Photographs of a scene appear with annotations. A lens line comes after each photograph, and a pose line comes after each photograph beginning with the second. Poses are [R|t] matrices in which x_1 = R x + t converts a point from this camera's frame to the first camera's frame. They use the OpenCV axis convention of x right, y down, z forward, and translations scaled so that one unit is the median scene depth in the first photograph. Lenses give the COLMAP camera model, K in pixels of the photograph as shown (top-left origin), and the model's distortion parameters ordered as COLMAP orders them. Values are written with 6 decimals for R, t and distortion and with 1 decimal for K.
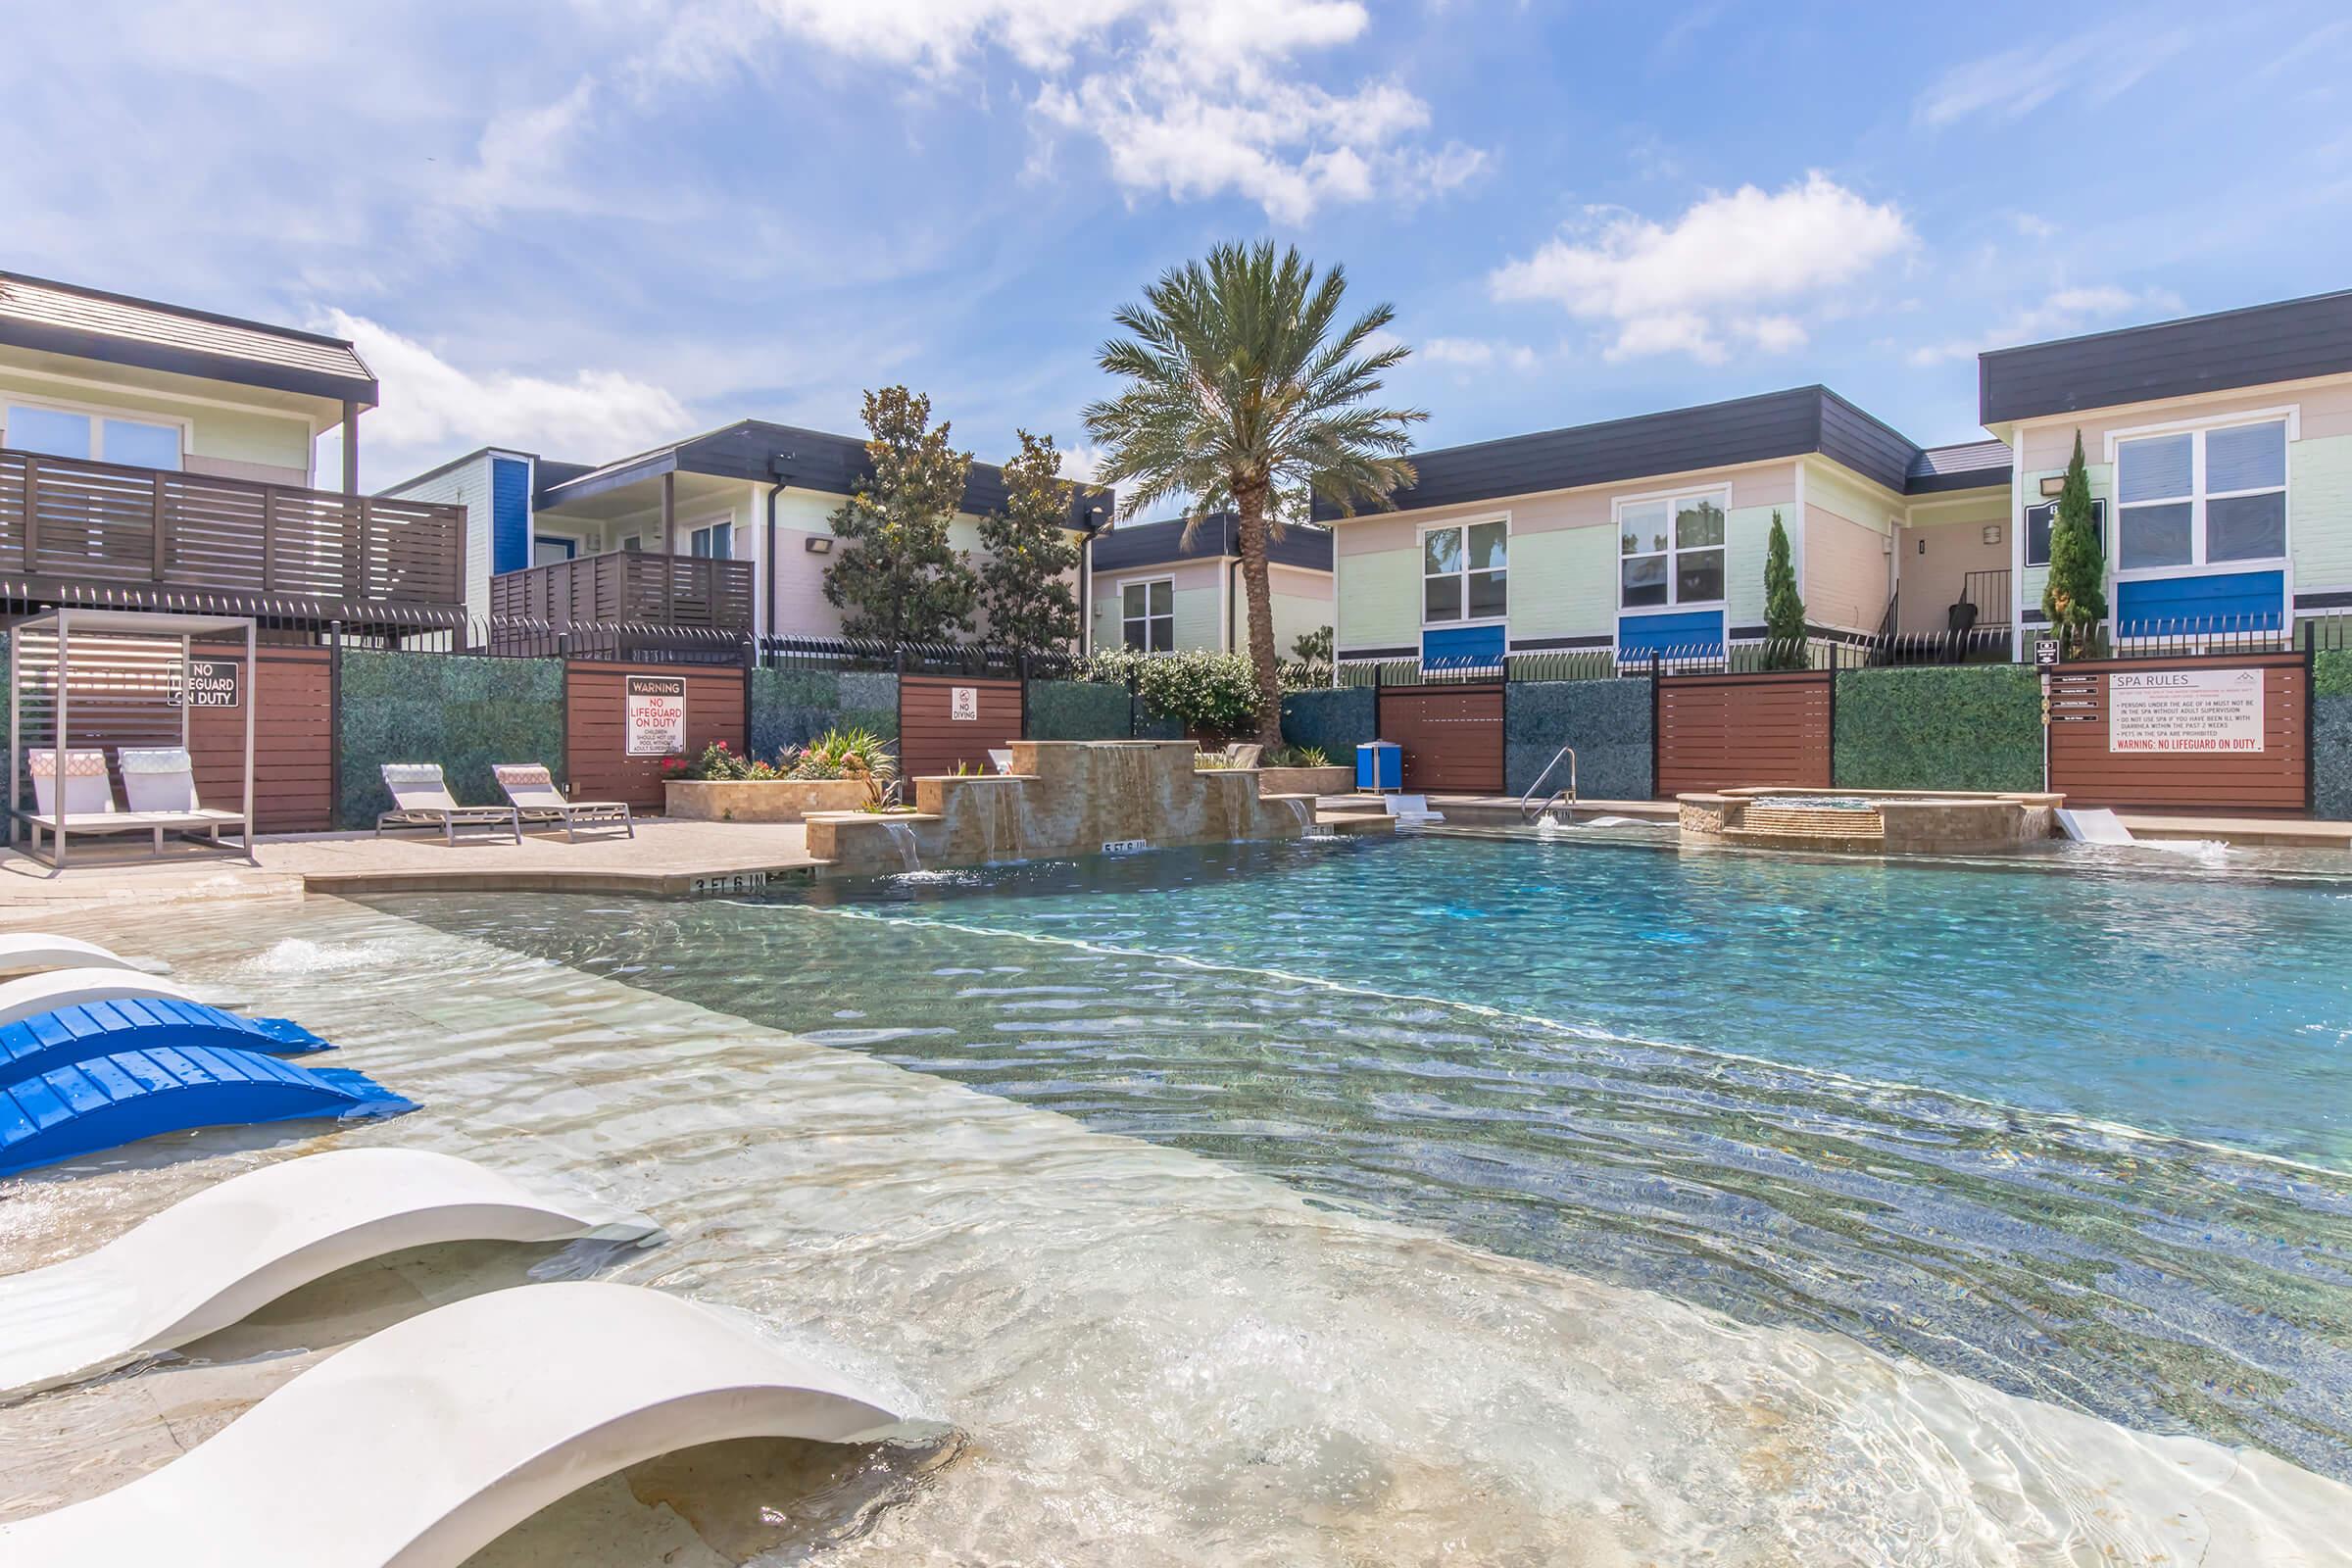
lens RADIAL K [[1318.9, 0, 1112.6], [0, 1318.9, 731.0], [0, 0, 1]] dist [0.017830, -0.004514]
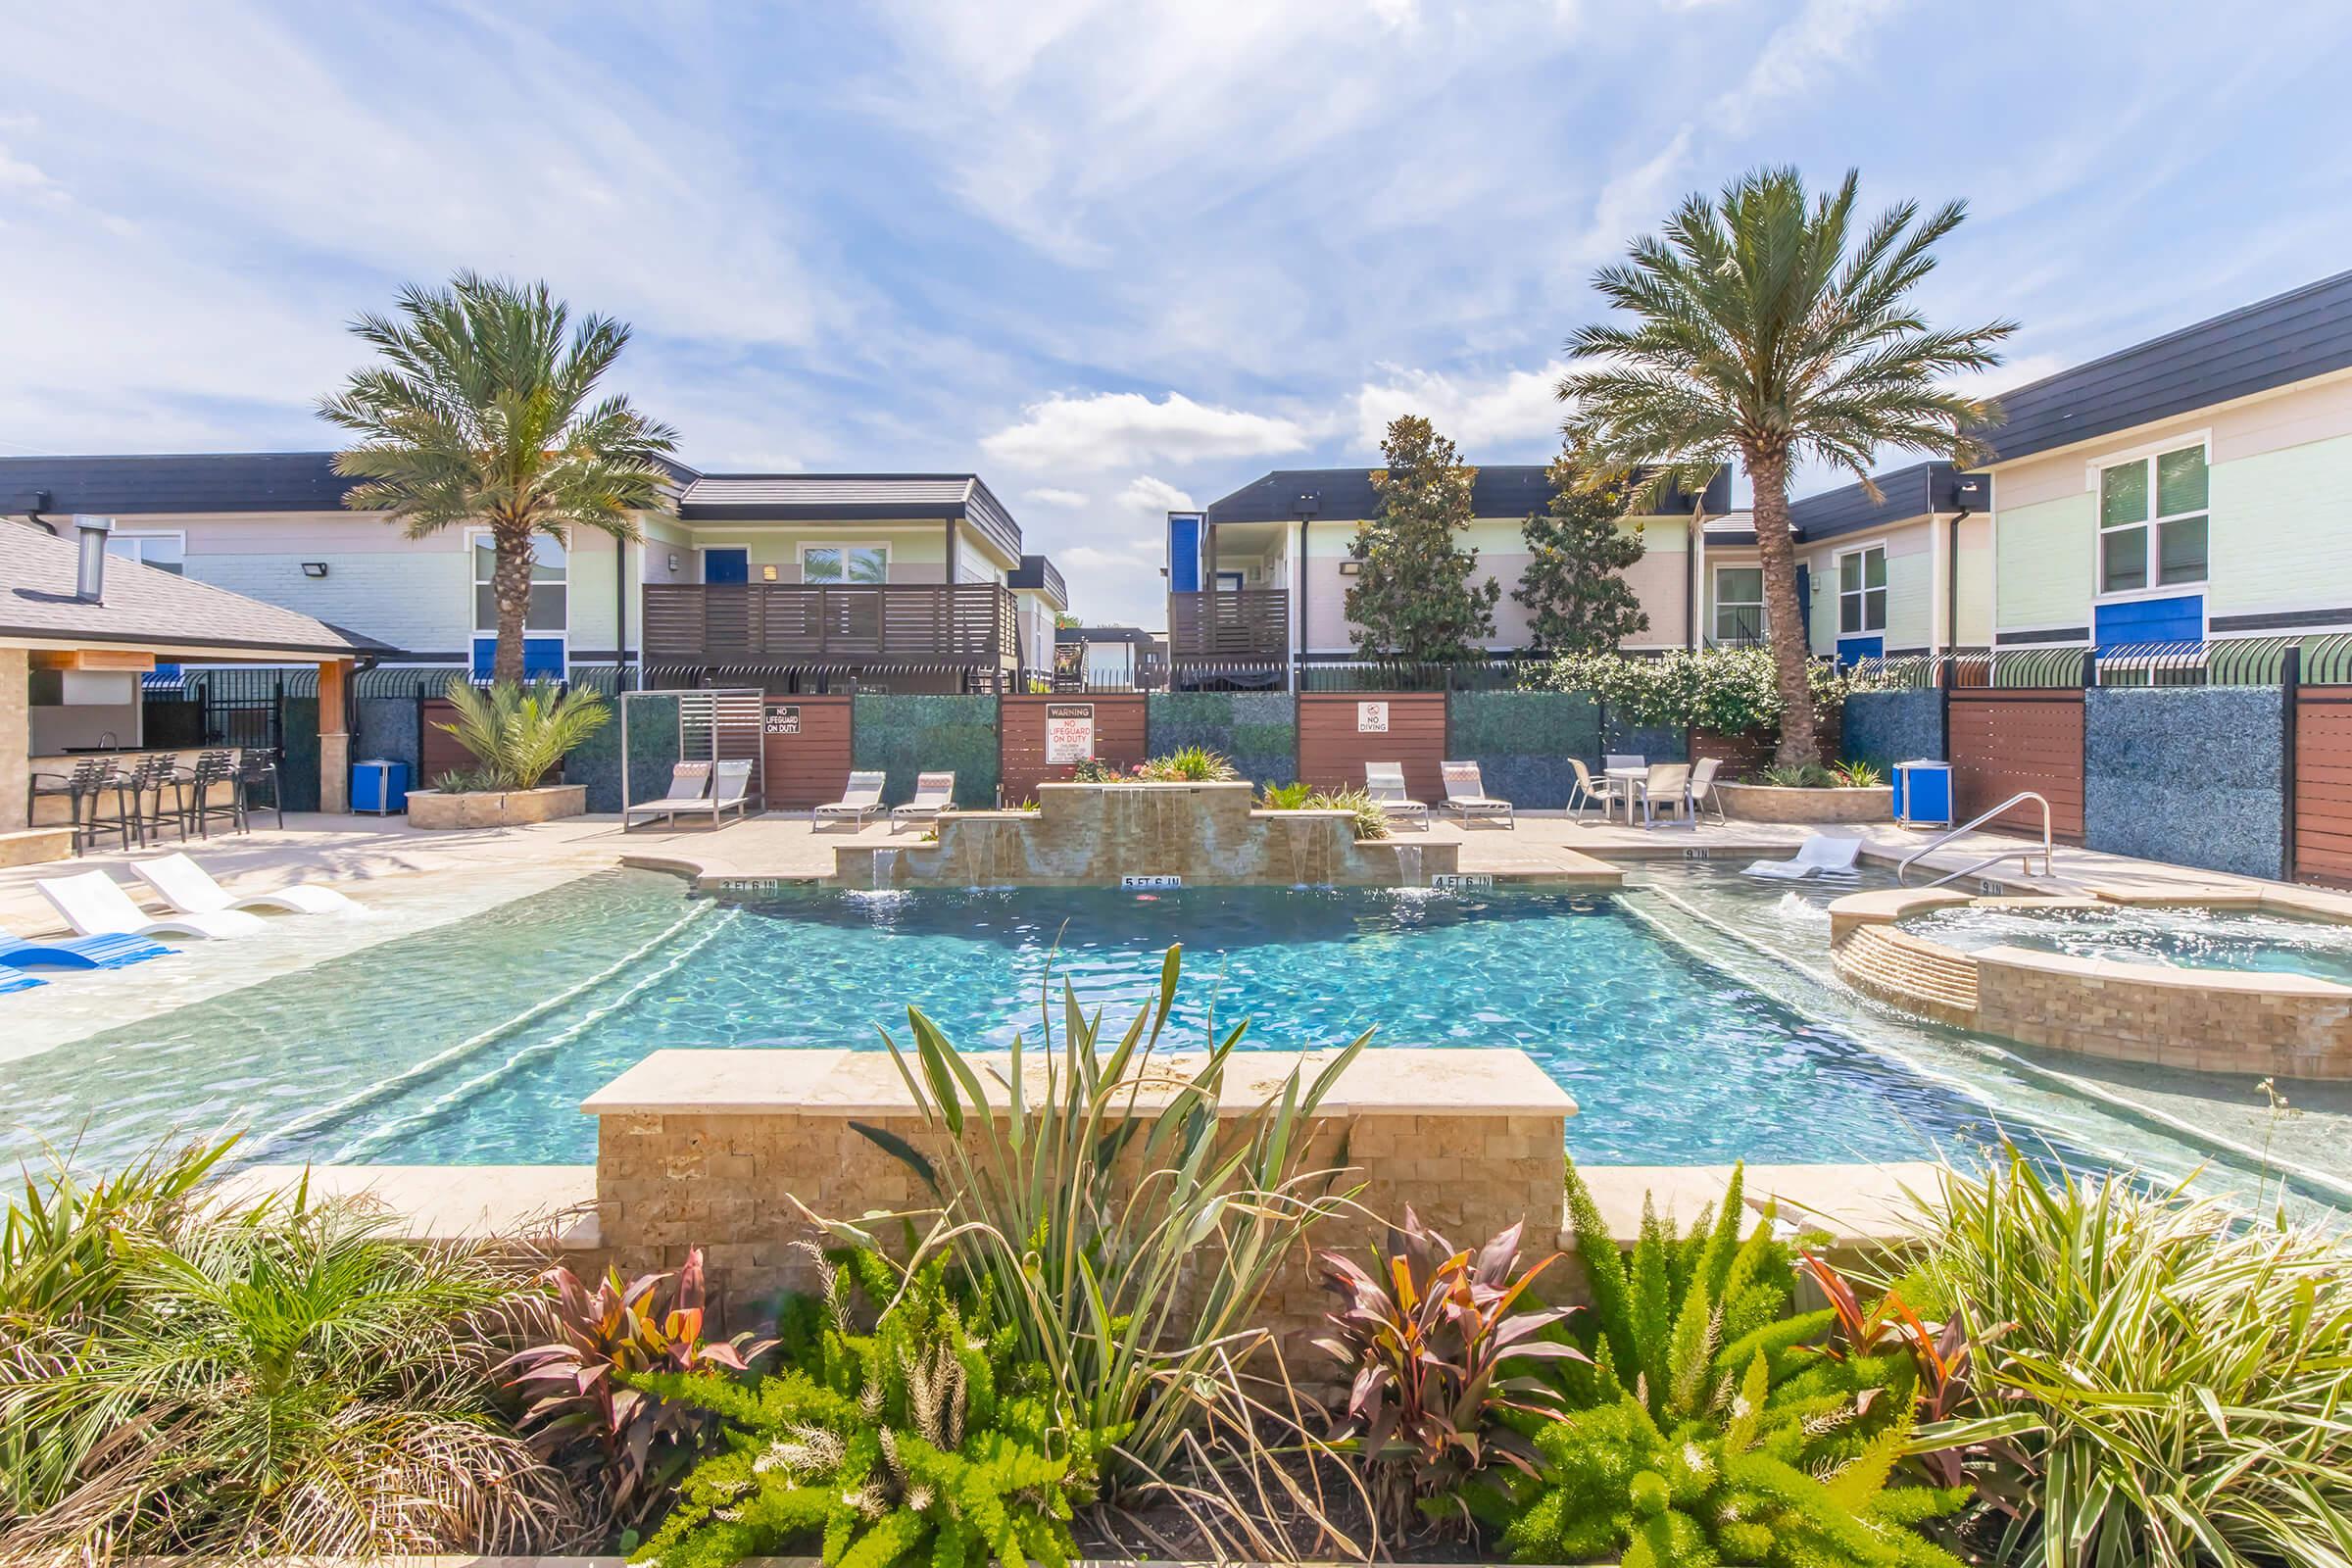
lens RADIAL K [[1181.2, 0, 1142.2], [0, 1181.2, 707.0], [0, 0, 1]] dist [0.023436, 0.000415]
pose [[0.683871, 0.004409, -0.729589, 0.440461], [0.011113, 0.999803, 0.016459, -0.044786], [0.729518, -0.019363, 0.683688, 0.198533]]
